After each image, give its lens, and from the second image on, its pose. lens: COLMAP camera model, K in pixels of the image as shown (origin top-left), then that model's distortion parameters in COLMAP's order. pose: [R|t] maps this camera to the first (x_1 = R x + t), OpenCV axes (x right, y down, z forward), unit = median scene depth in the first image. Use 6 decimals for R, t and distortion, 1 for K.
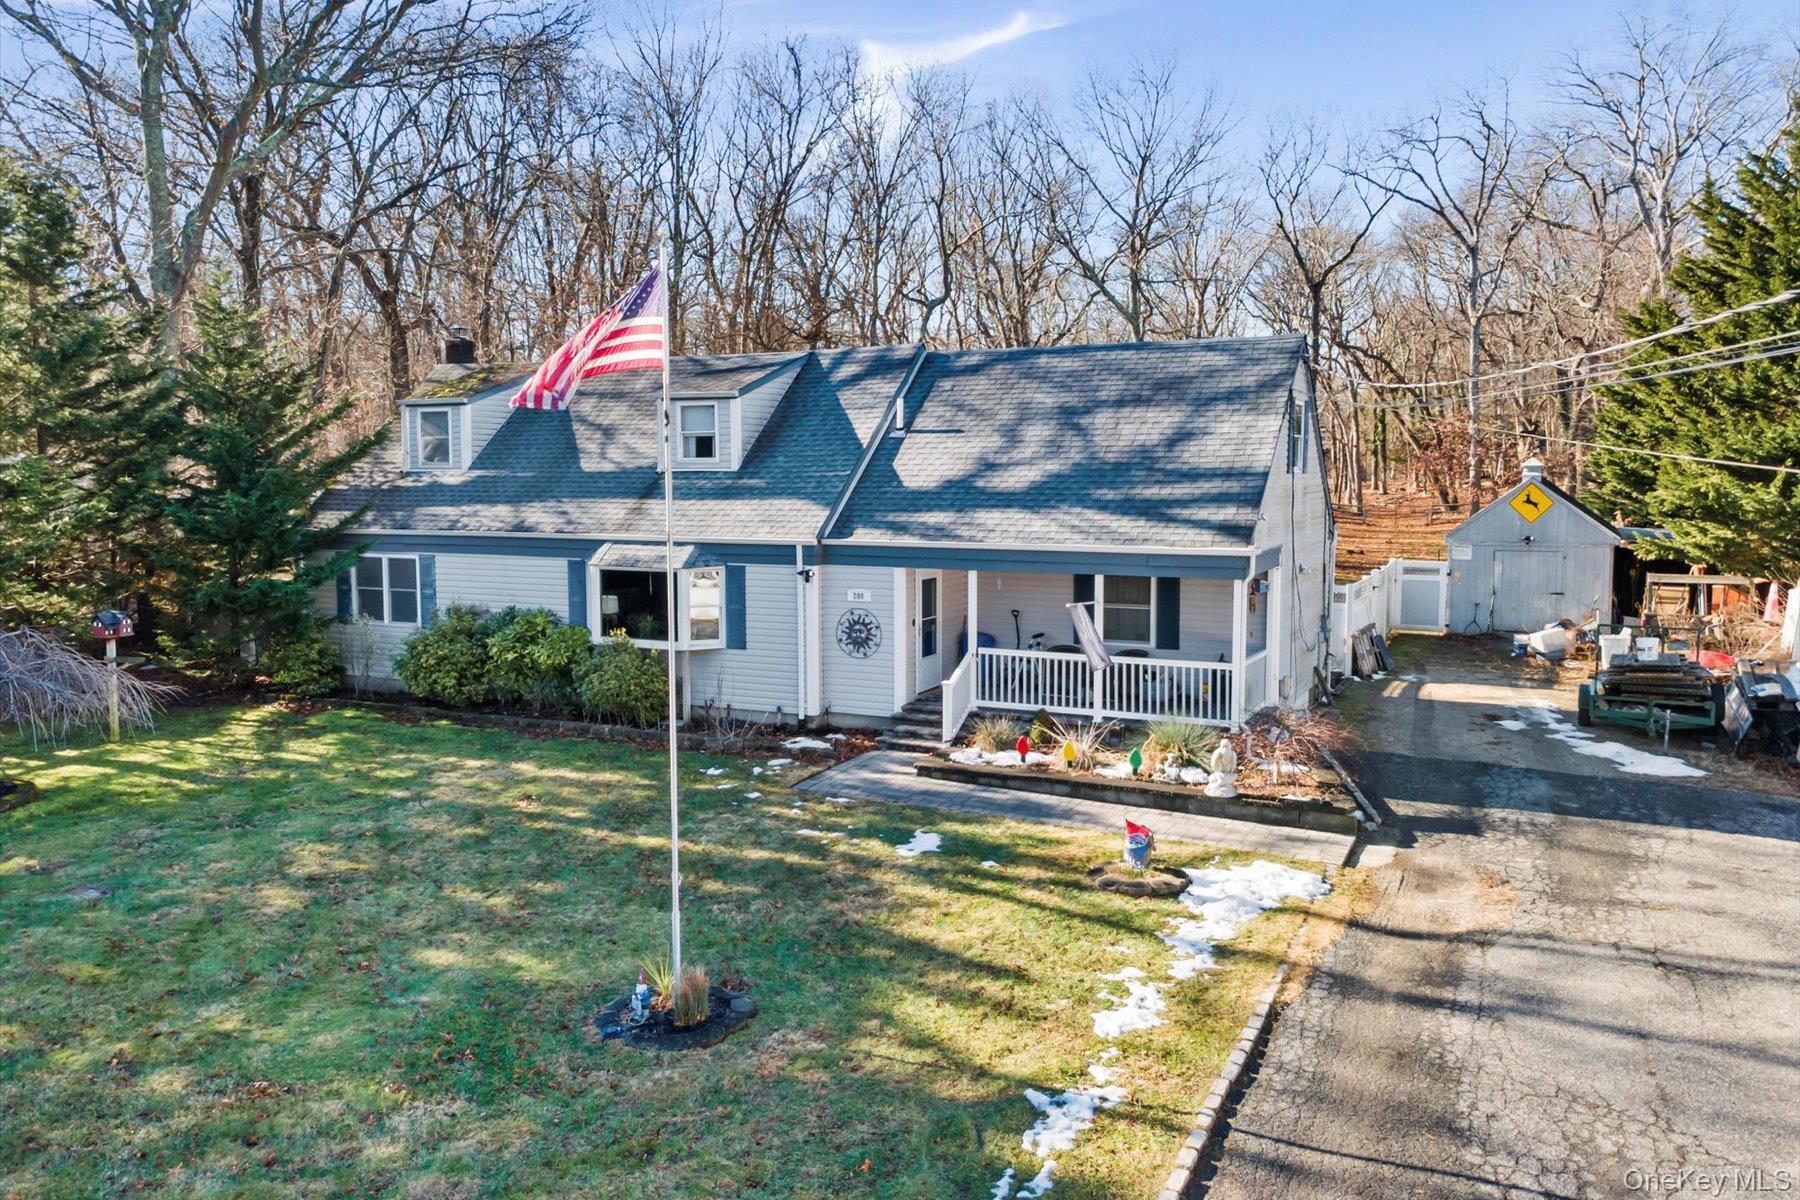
lens RADIAL K [[1326.9, 0, 900.0], [0, 1326.9, 600.0], [0, 0, 1]] dist [0.029620, -0.000829]
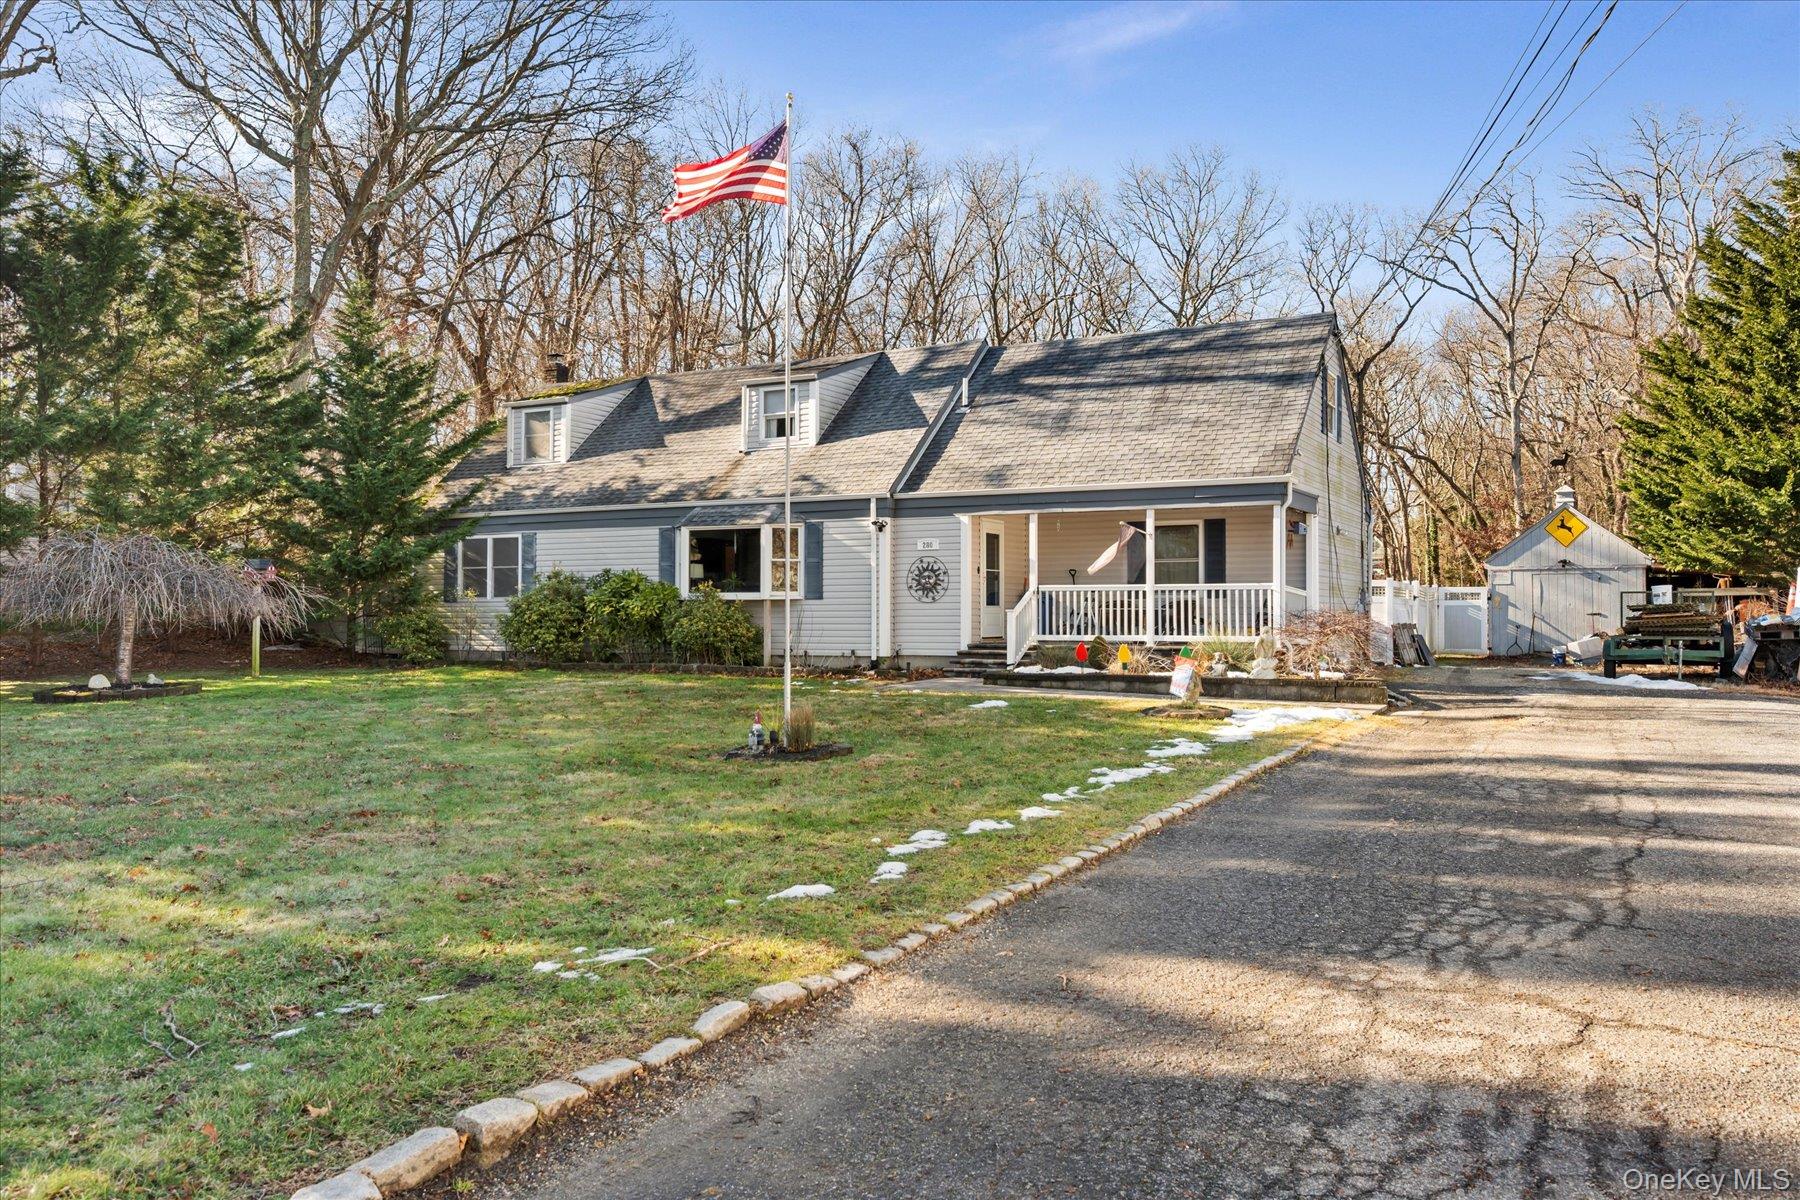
lens RADIAL K [[1353.0, 0, 900.0], [0, 1353.0, 600.0], [0, 0, 1]] dist [-0.009706, -0.016868]
pose [[0.999342, 0.001581, -0.036241, -0.010184], [-0.005411, 0.994369, -0.105831, 0.118164], [0.035869, 0.105957, 0.993724, -0.071442]]
